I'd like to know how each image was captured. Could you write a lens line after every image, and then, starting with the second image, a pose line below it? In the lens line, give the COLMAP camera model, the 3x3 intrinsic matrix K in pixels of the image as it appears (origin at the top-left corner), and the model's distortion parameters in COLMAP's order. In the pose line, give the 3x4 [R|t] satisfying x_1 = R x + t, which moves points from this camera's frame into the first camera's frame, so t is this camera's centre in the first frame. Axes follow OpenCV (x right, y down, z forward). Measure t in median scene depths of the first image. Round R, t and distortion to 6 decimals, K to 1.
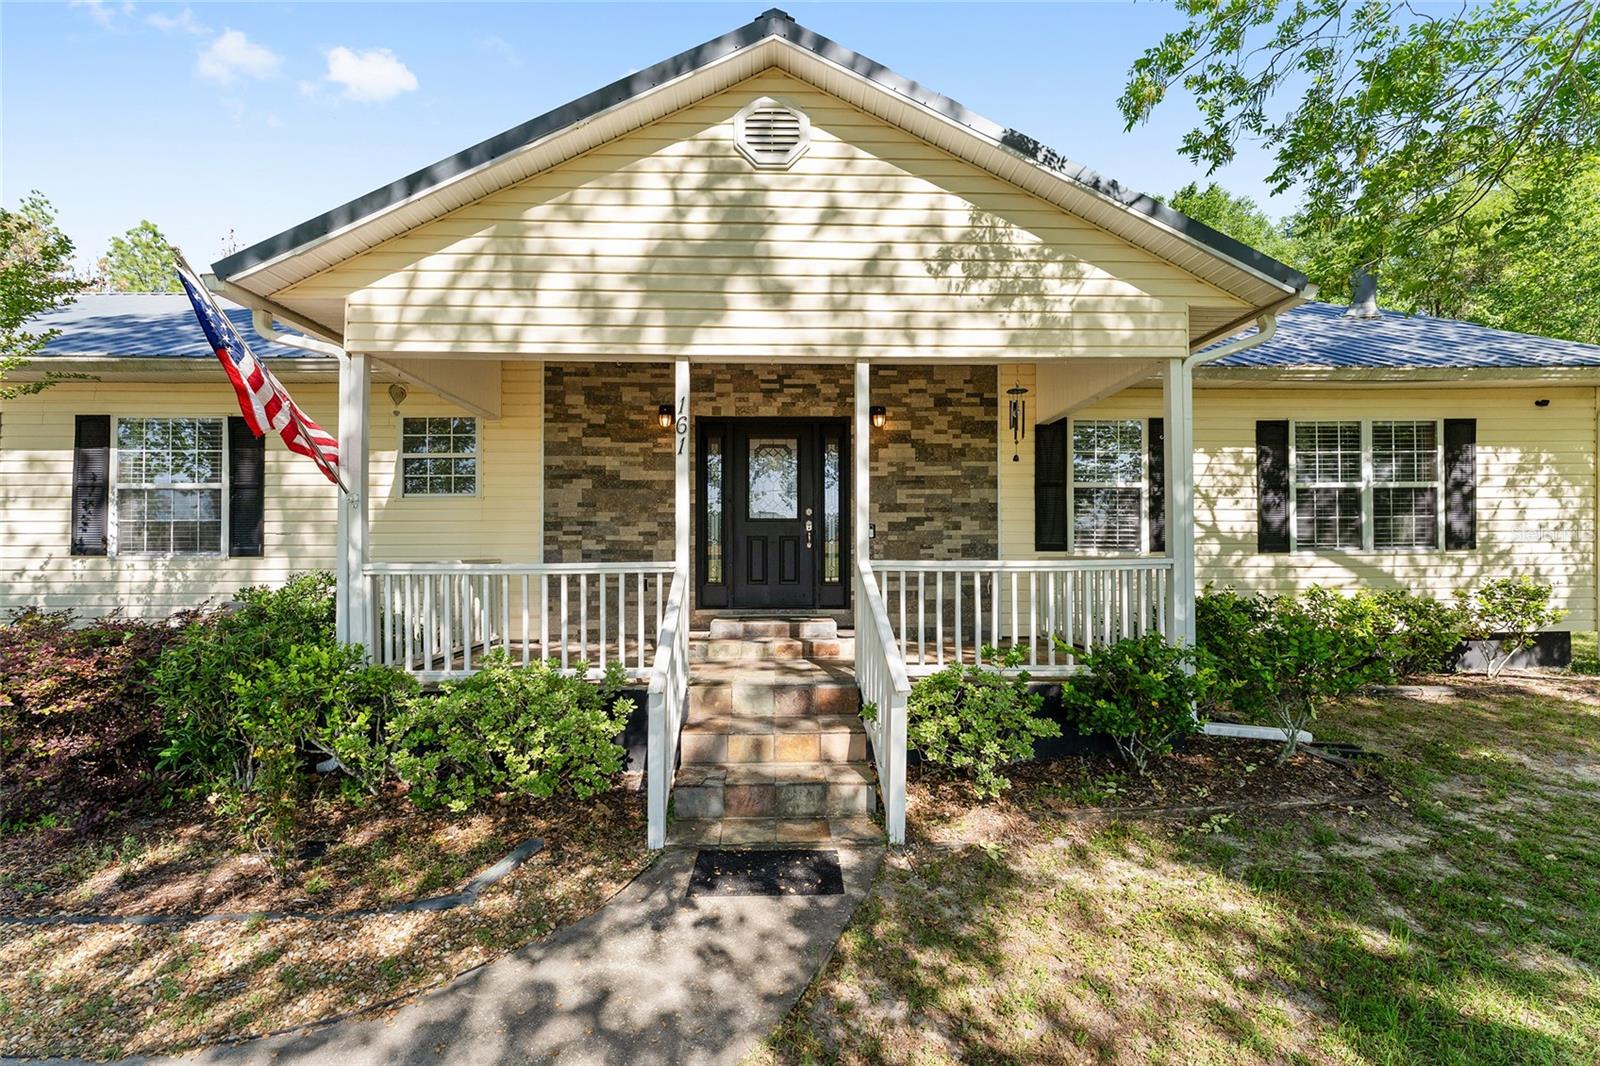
lens RADIAL K [[640.7, 0, 800.0], [0, 640.7, 533.0], [0, 0, 1]] dist [-0.000125, -0.000146]
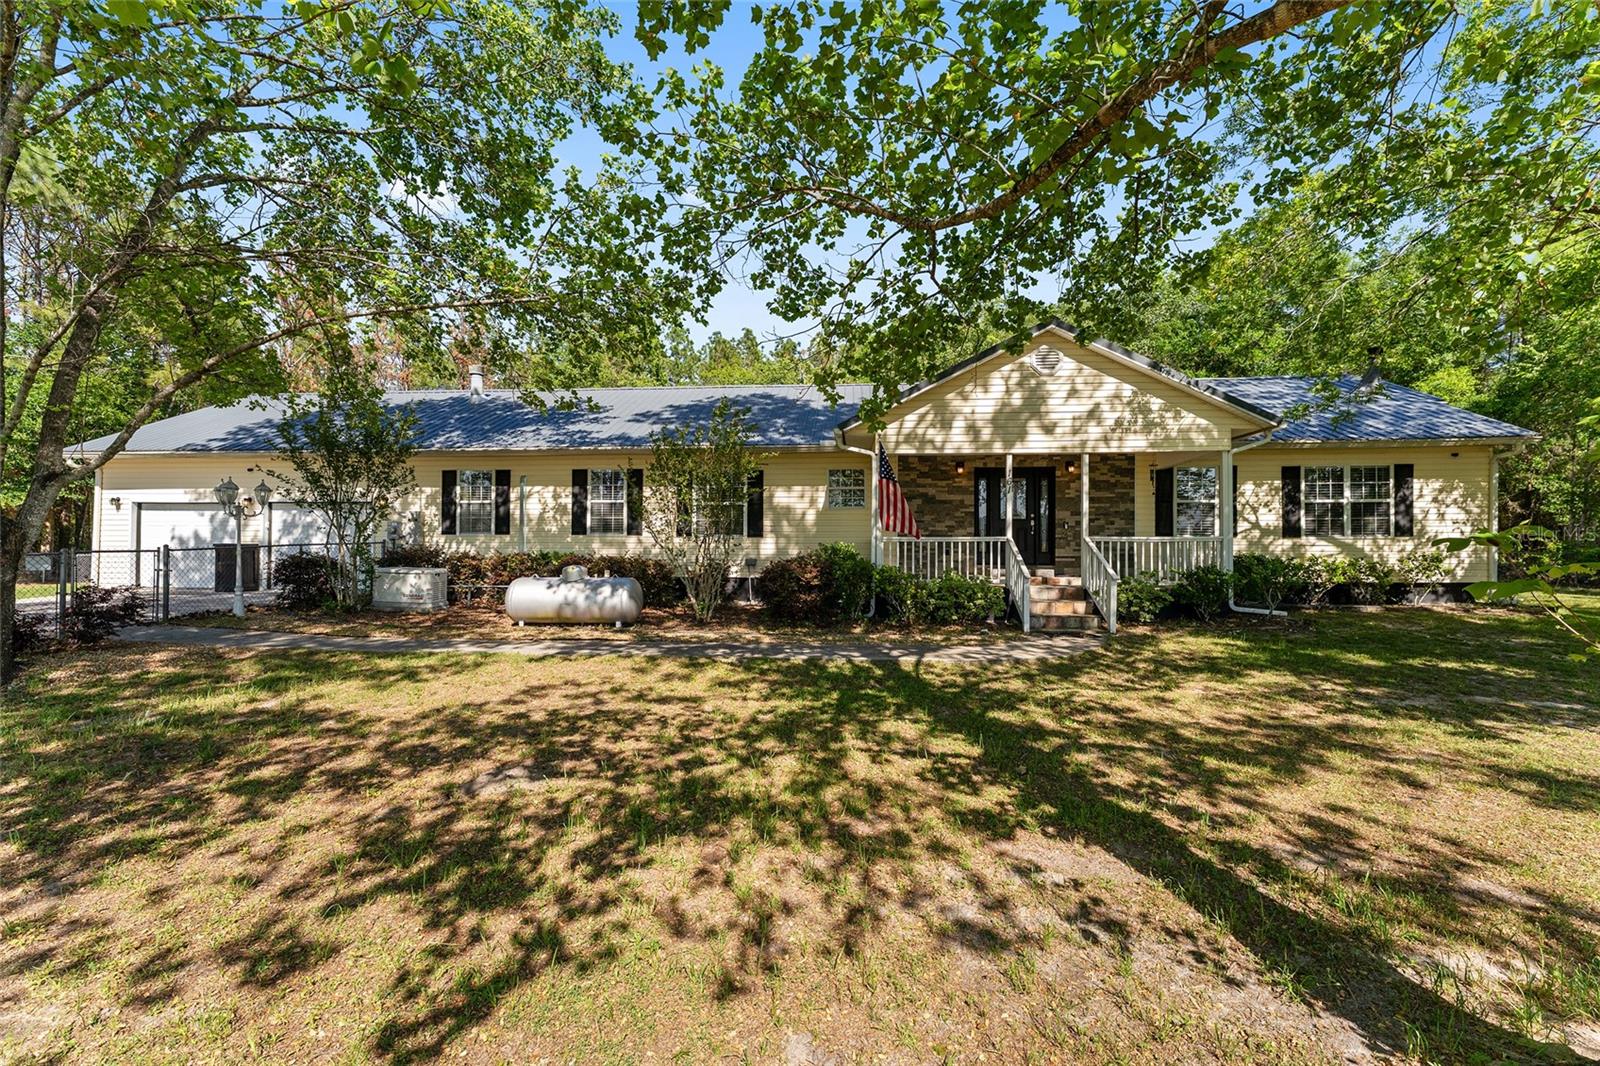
lens RADIAL K [[640.7, 0, 800.0], [0, 640.7, 533.0], [0, 0, 1]] dist [-0.000125, -0.000146]
pose [[0.993338, 0.001594, -0.115228, -0.472738], [-0.002040, 0.999991, -0.003750, 0.028574], [0.115221, 0.003960, 0.993332, -1.033752]]
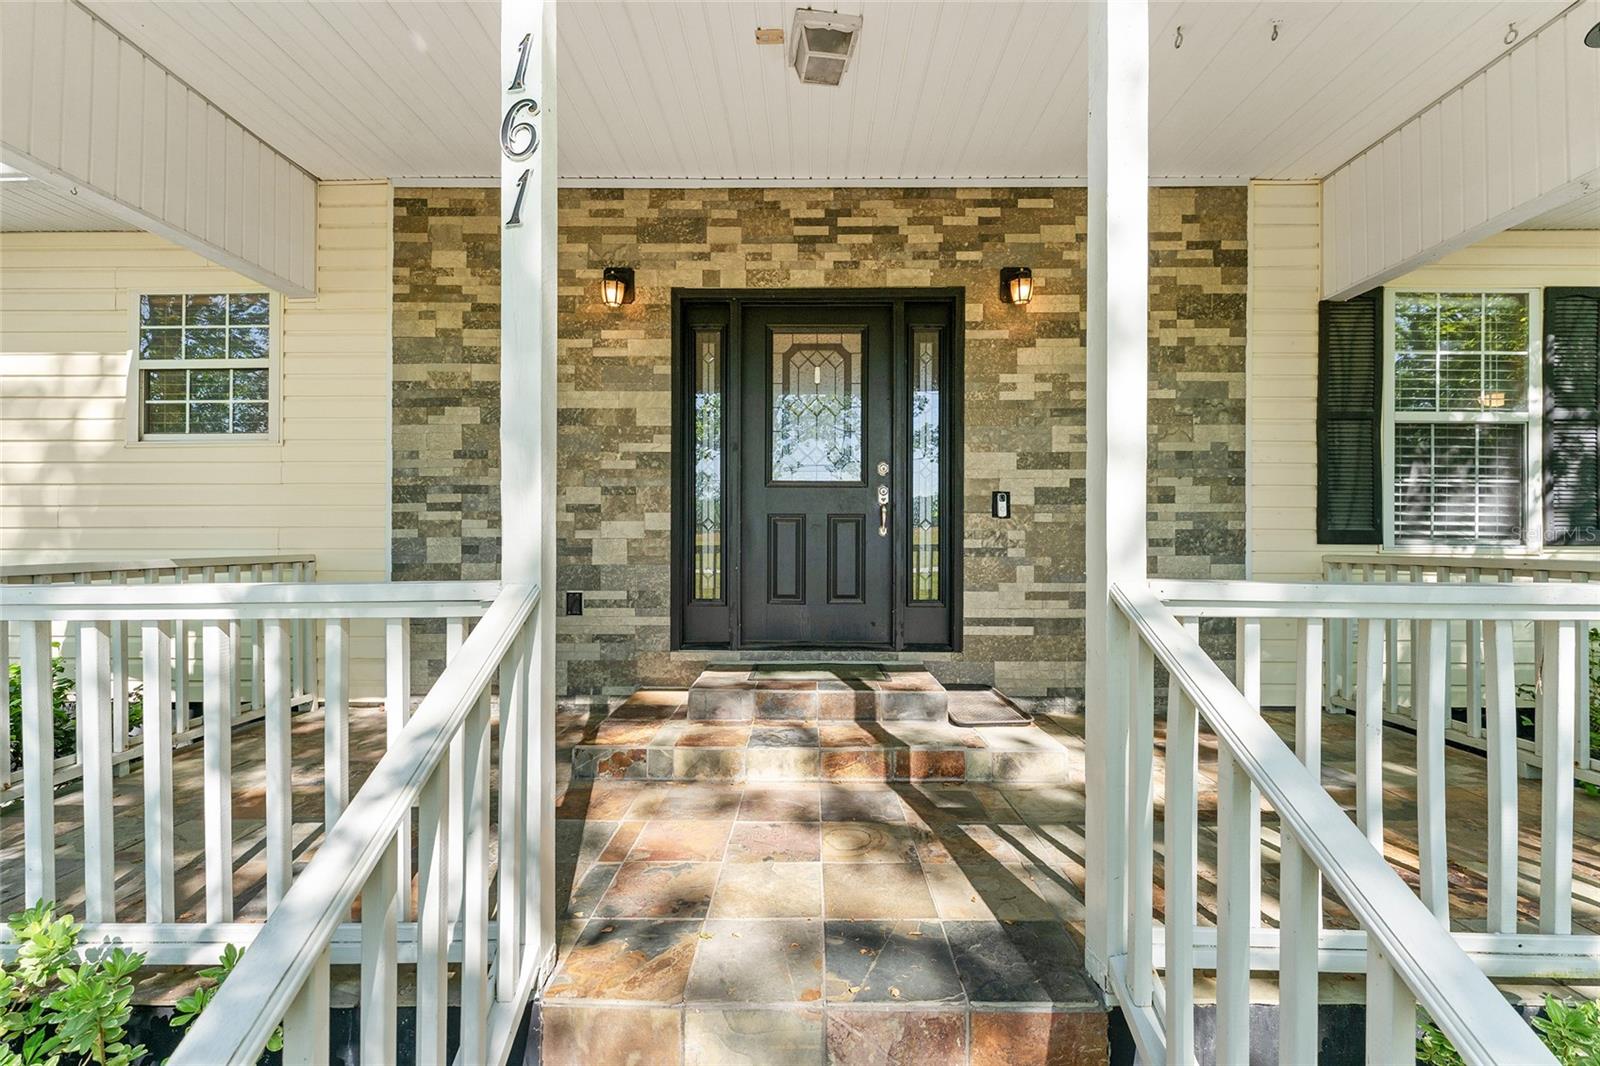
lens RADIAL K [[640.7, 0, 800.0], [0, 640.7, 533.0], [0, 0, 1]] dist [-0.000125, -0.000146]
pose [[0.999215, 0.003257, -0.039479, -0.034864], [-0.002757, 0.999916, 0.012695, 0.014235], [0.039517, -0.012576, 0.999140, 0.471273]]
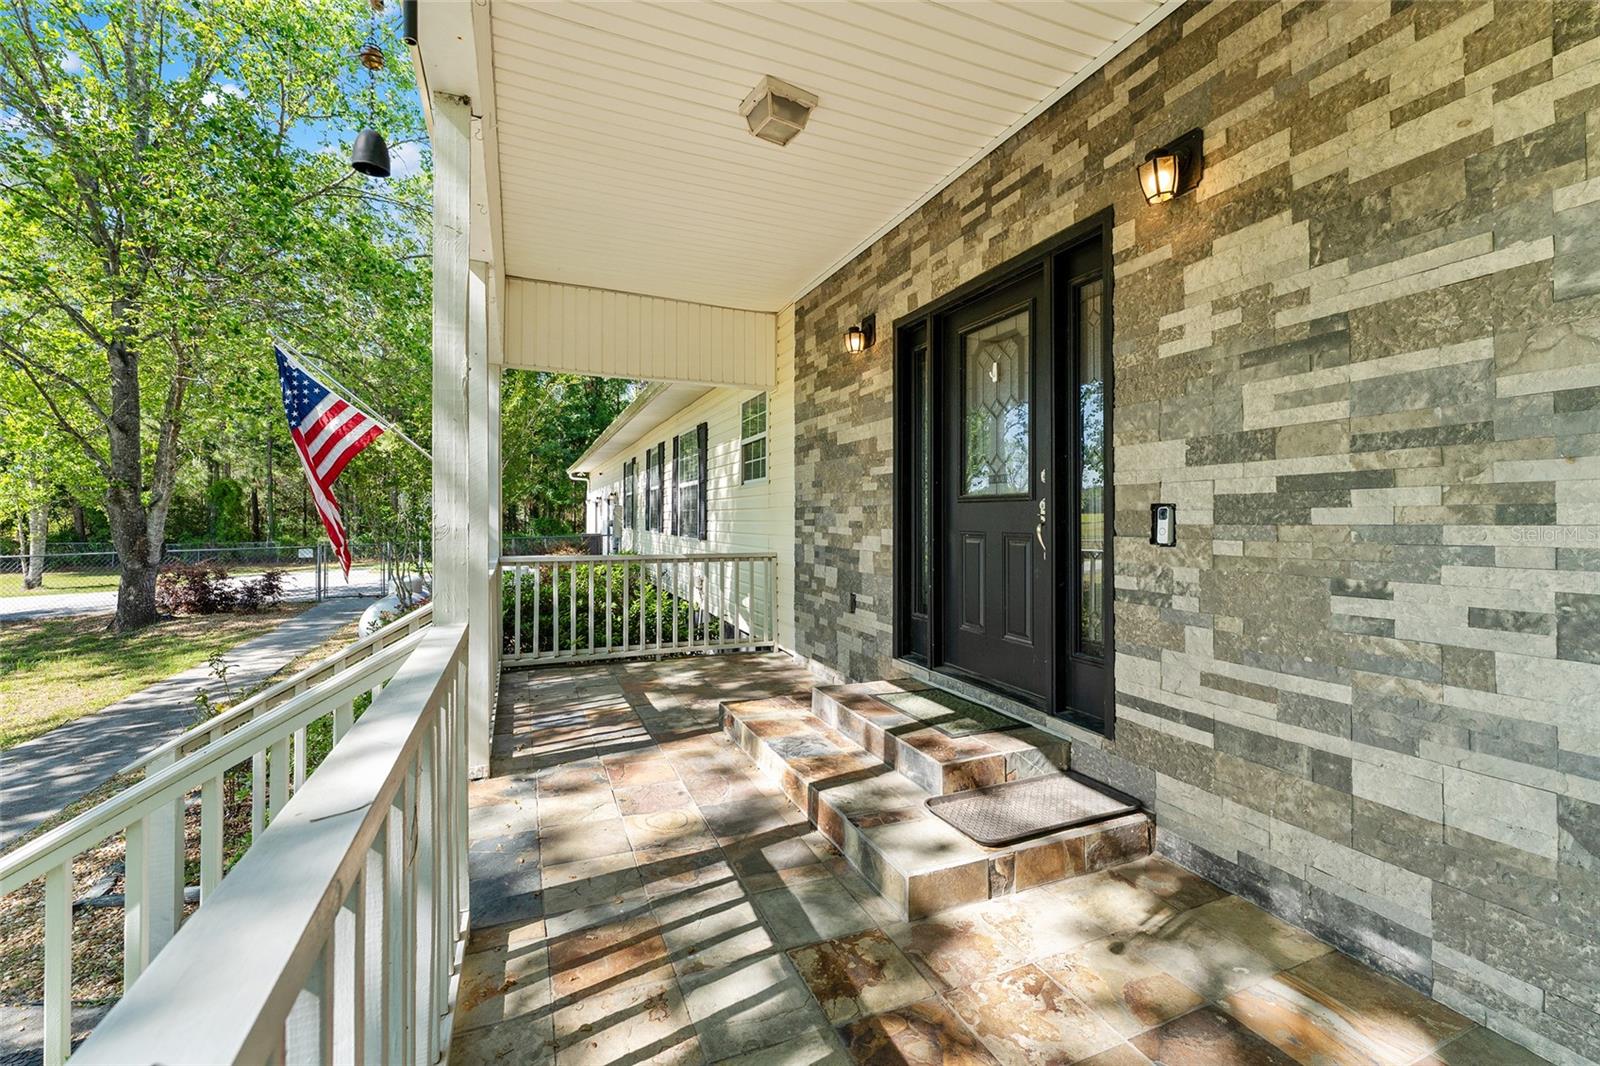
lens RADIAL K [[669.5, 0, 802.8], [0, 669.5, 512.9], [0, 0, 1]] dist [-0.001216, -0.000512]
pose [[0.360130, -0.004357, -0.932892, 0.370095], [0.012155, 0.999926, 0.000022, -0.011443], [0.932823, -0.011347, 0.360156, 0.709378]]
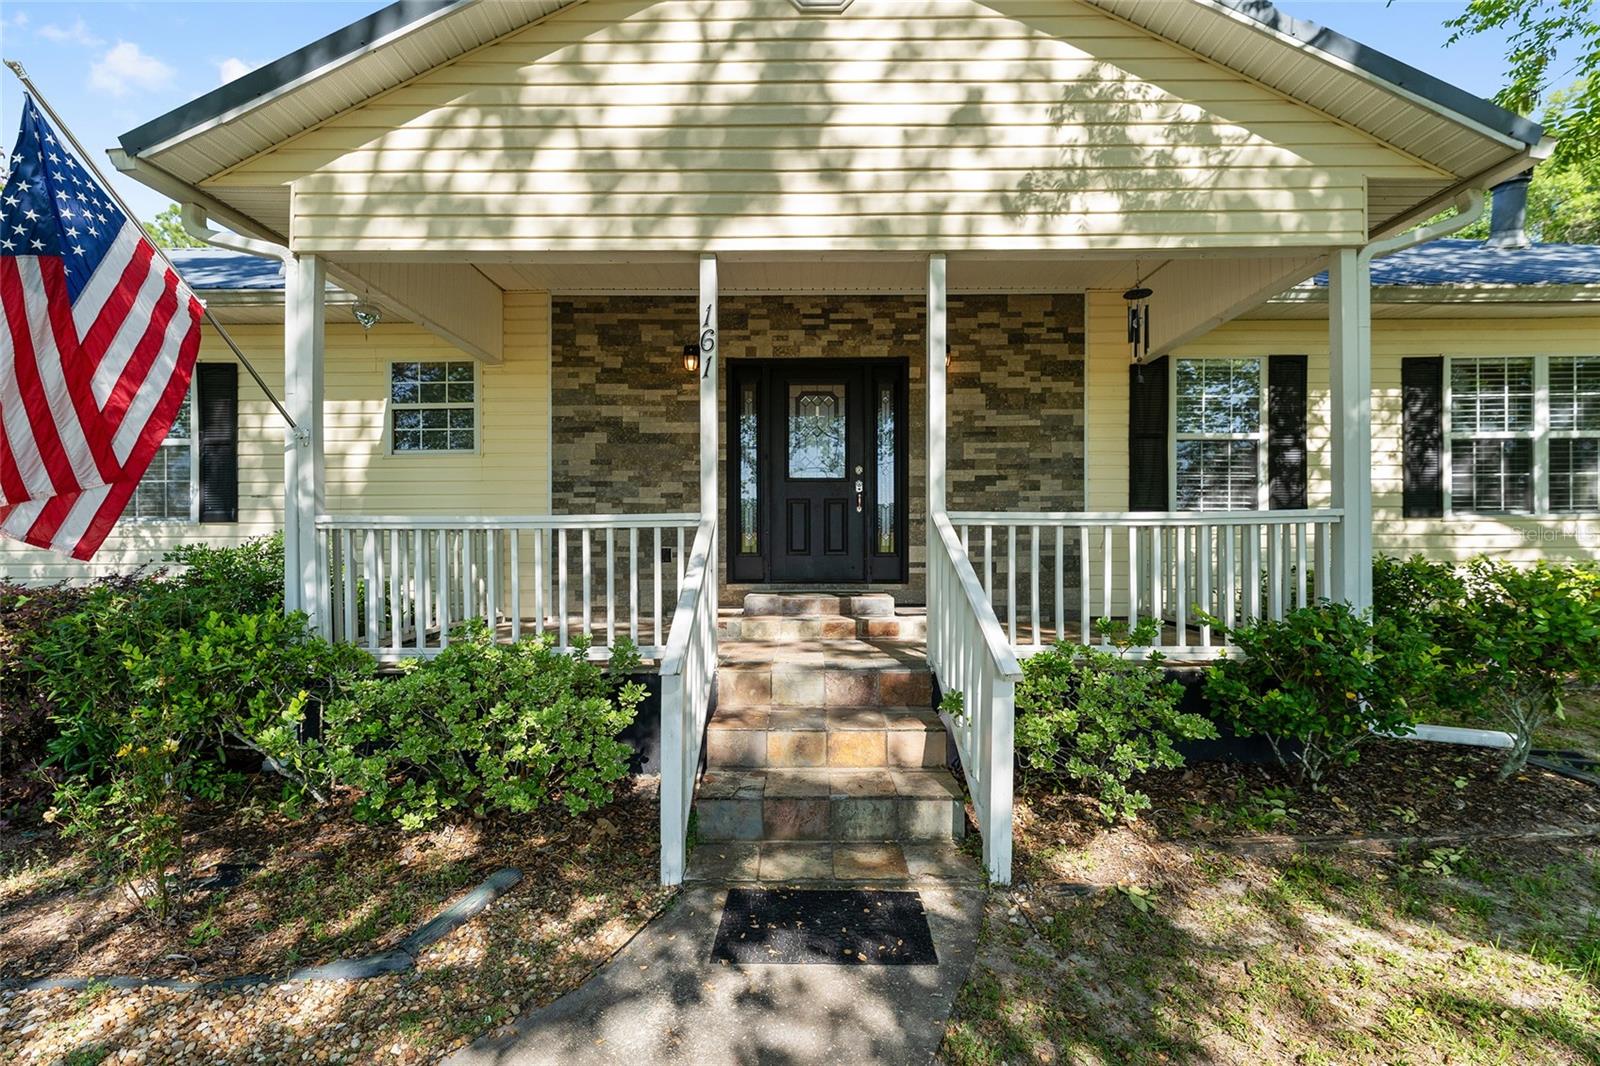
lens RADIAL K [[654.2, 0, 810.2], [0, 654.2, 531.6], [0, 0, 1]] dist [0.000757, 0.000122]
pose [[0.999262, -0.000979, -0.038404, -0.018133], [0.001462, 0.999920, 0.012551, 0.038631], [0.038389, -0.012598, 0.999183, 0.129921]]
